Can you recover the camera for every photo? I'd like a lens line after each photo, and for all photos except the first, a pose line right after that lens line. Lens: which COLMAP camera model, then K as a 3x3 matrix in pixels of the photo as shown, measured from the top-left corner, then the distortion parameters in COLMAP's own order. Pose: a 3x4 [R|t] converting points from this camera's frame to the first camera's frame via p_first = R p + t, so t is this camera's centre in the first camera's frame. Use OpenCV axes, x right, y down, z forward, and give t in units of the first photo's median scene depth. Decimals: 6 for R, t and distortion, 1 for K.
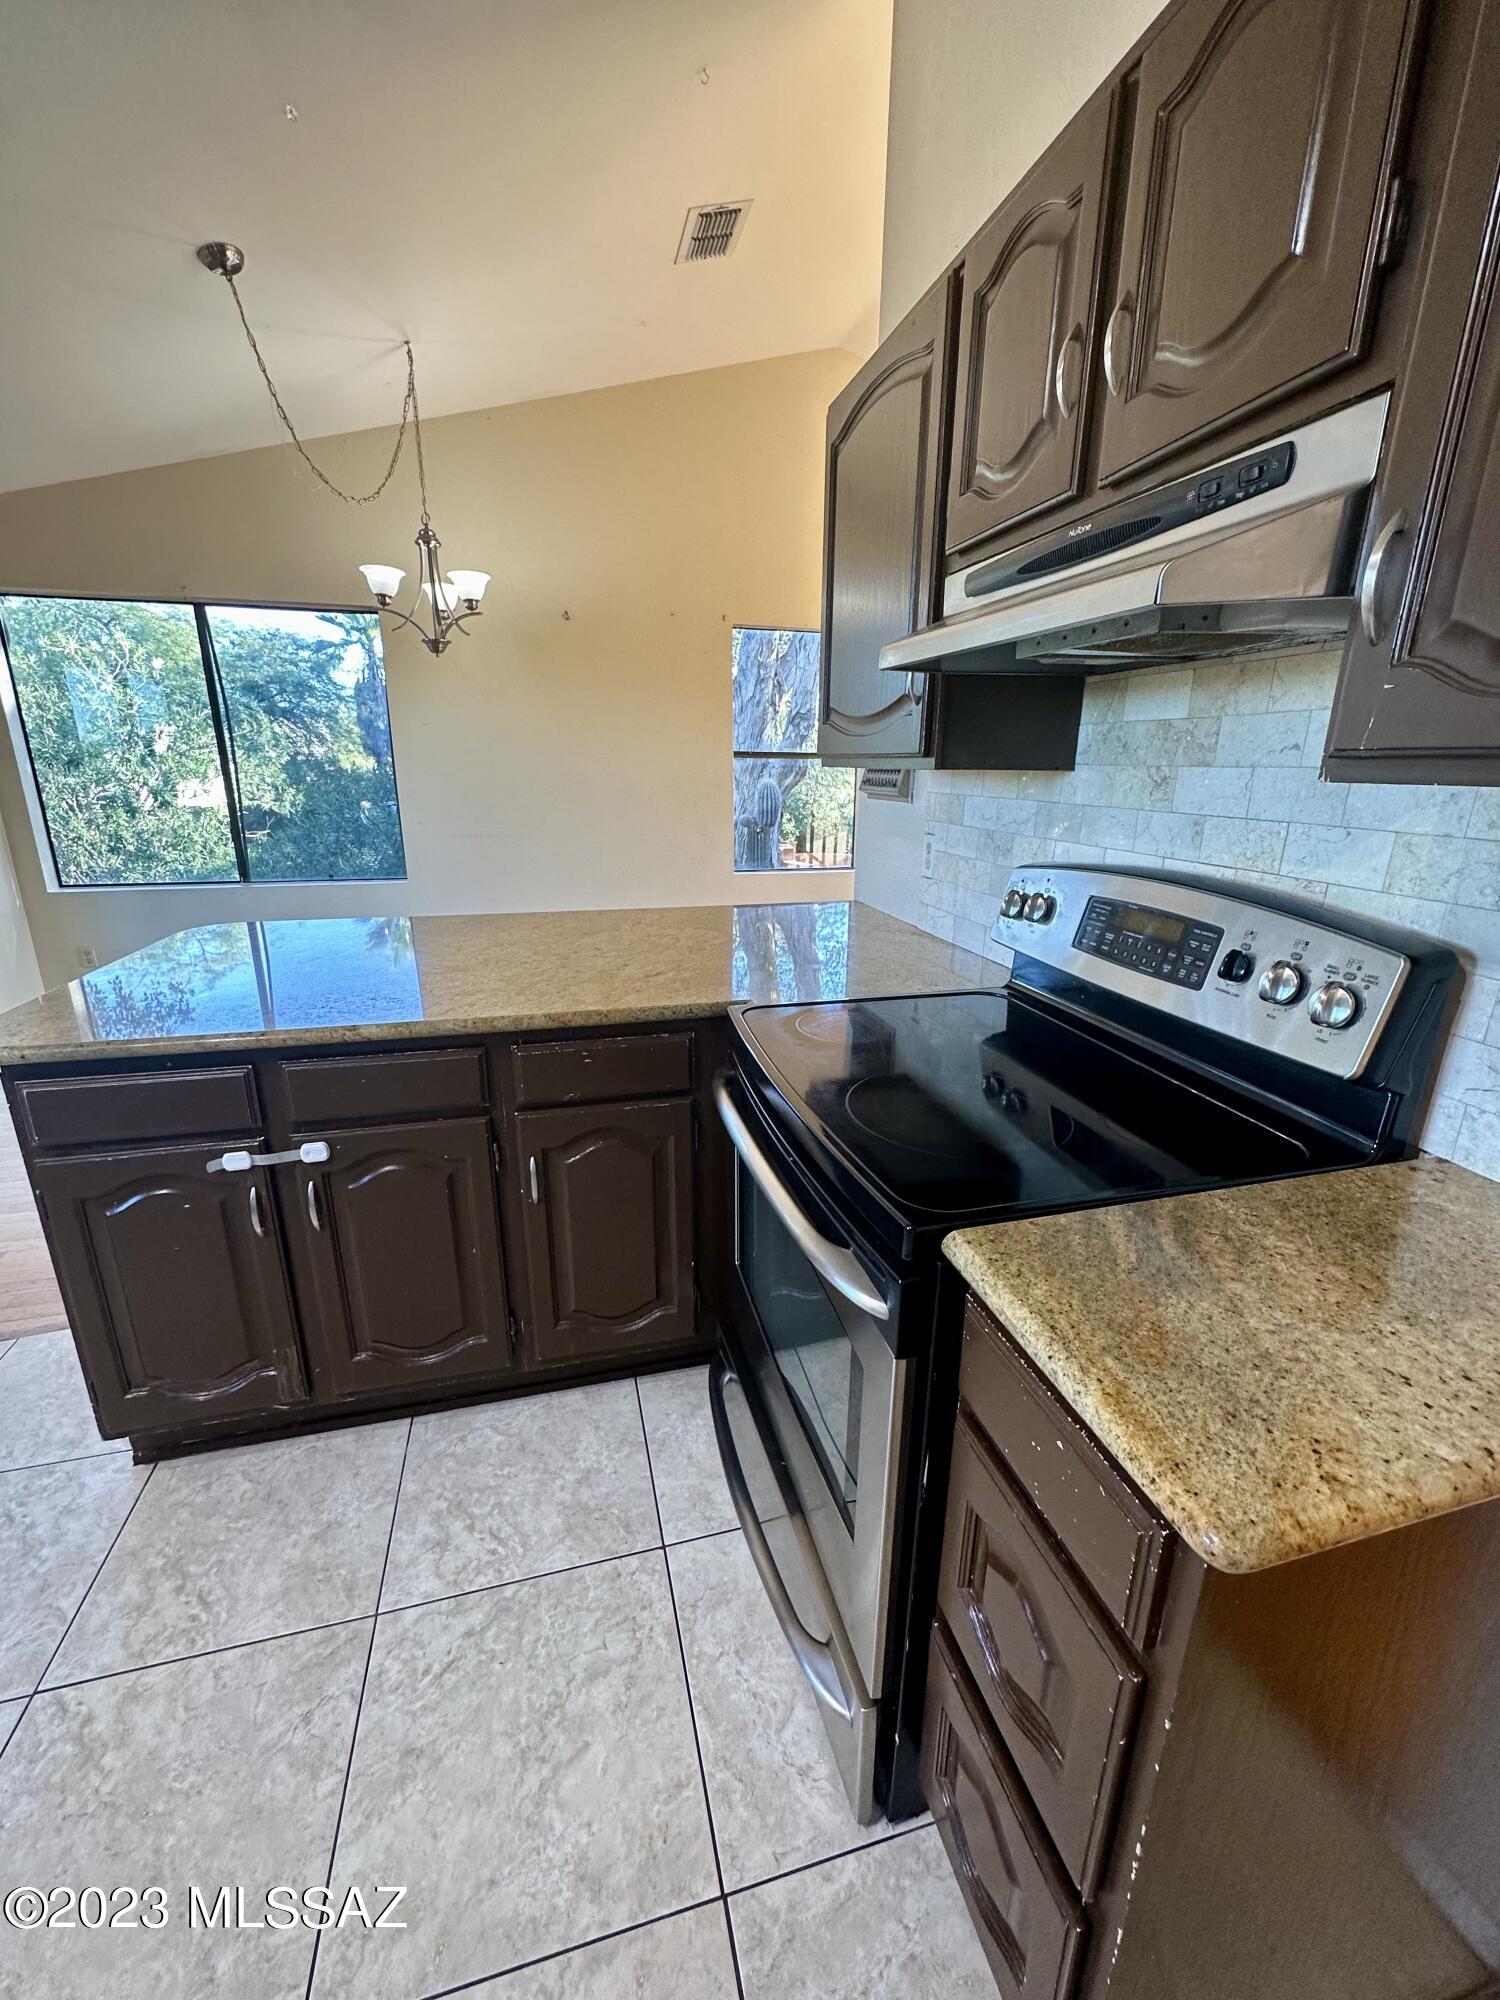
lens RADIAL K [[793.1, 0, 739.9], [0, 793.1, 997.2], [0, 0, 1]] dist [-0.003949, 0.000504]
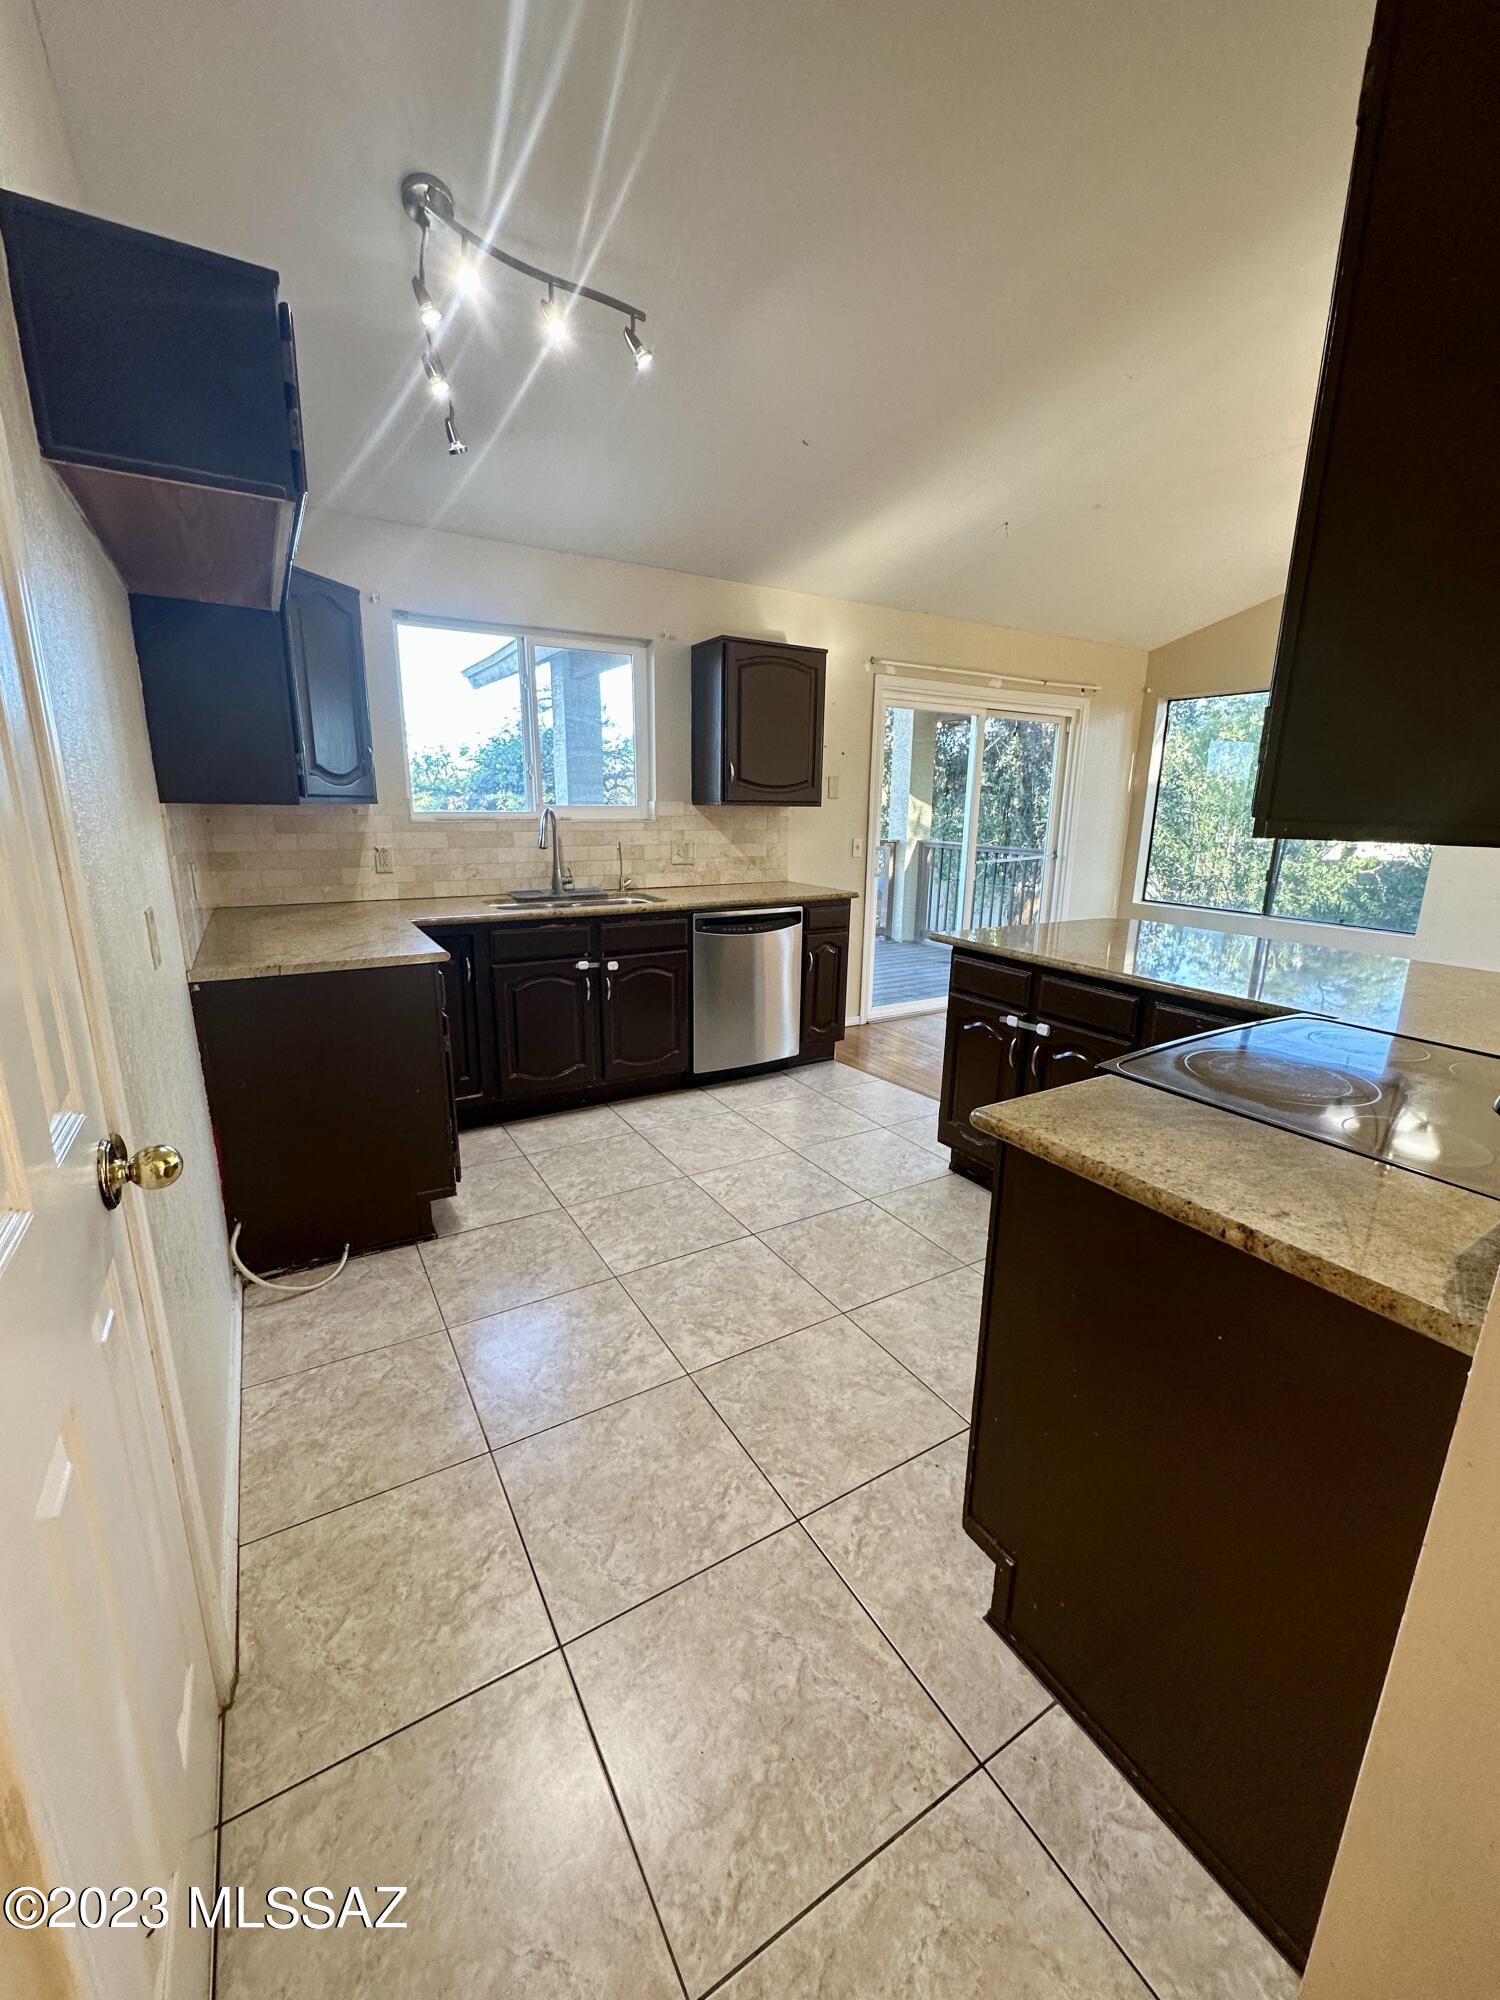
lens RADIAL K [[793.1, 0, 751.6], [0, 793.1, 992.2], [0, 0, 1]] dist [-0.003949, 0.000504]
pose [[0.283578, 0.223101, -0.932636, 0.949831], [-0.286101, 0.947950, 0.139772, 0.056382], [0.915276, 0.227192, 0.332647, -0.218038]]
